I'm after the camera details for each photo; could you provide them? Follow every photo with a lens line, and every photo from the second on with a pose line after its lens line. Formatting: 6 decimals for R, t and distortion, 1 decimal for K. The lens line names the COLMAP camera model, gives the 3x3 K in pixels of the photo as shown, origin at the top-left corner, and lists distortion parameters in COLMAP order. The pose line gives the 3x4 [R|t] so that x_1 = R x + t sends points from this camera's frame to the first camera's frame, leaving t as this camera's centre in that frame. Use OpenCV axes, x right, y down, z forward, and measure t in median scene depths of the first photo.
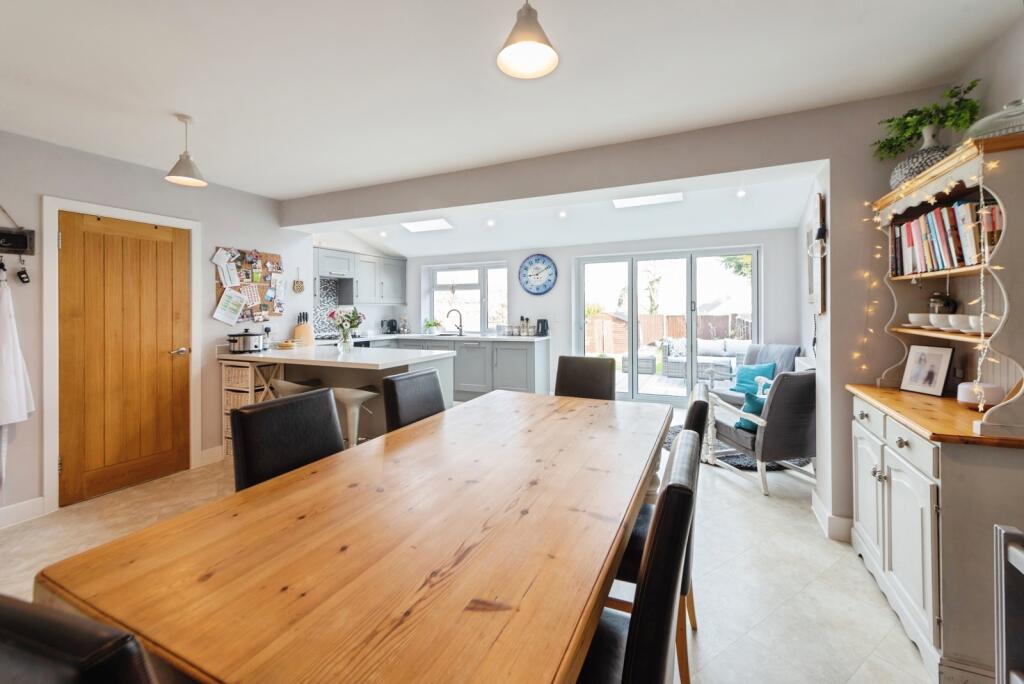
lens RADIAL K [[414.1, 0, 515.9], [0, 414.1, 309.8], [0, 0, 1]] dist [-0.000486, -0.000106]
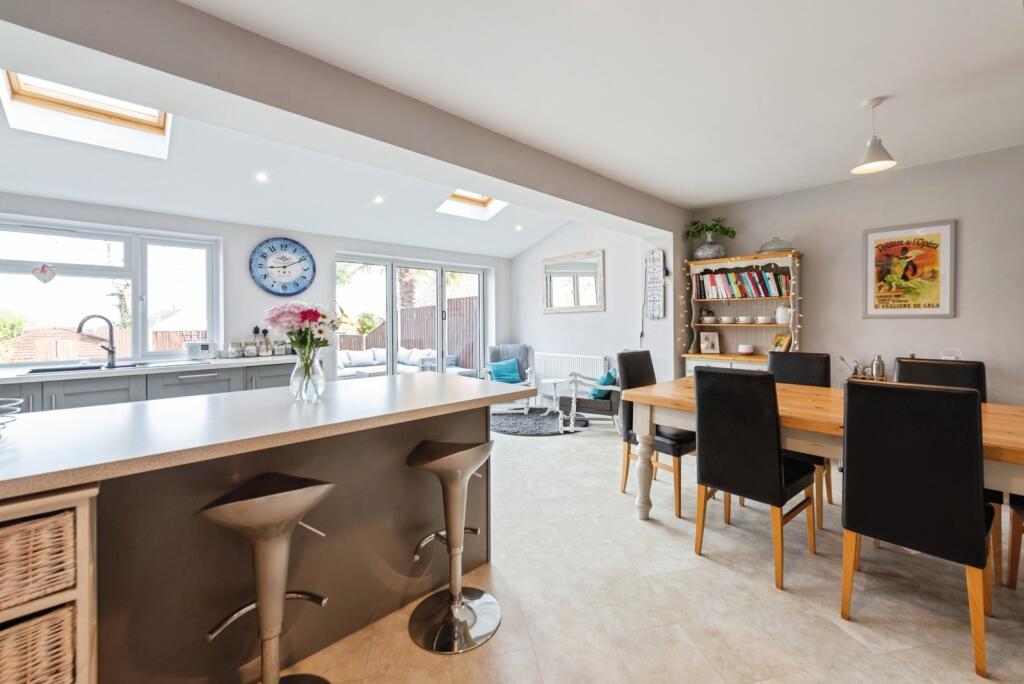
lens RADIAL K [[417.6, 0, 513.0], [0, 417.6, 324.9], [0, 0, 1]] dist [0.000326, -0.000011]
pose [[0.357361, -0.005639, 0.933949, -0.472864], [0.005284, 0.999978, 0.004015, 0.011910], [-0.933951, 0.003500, 0.357383, 0.388721]]
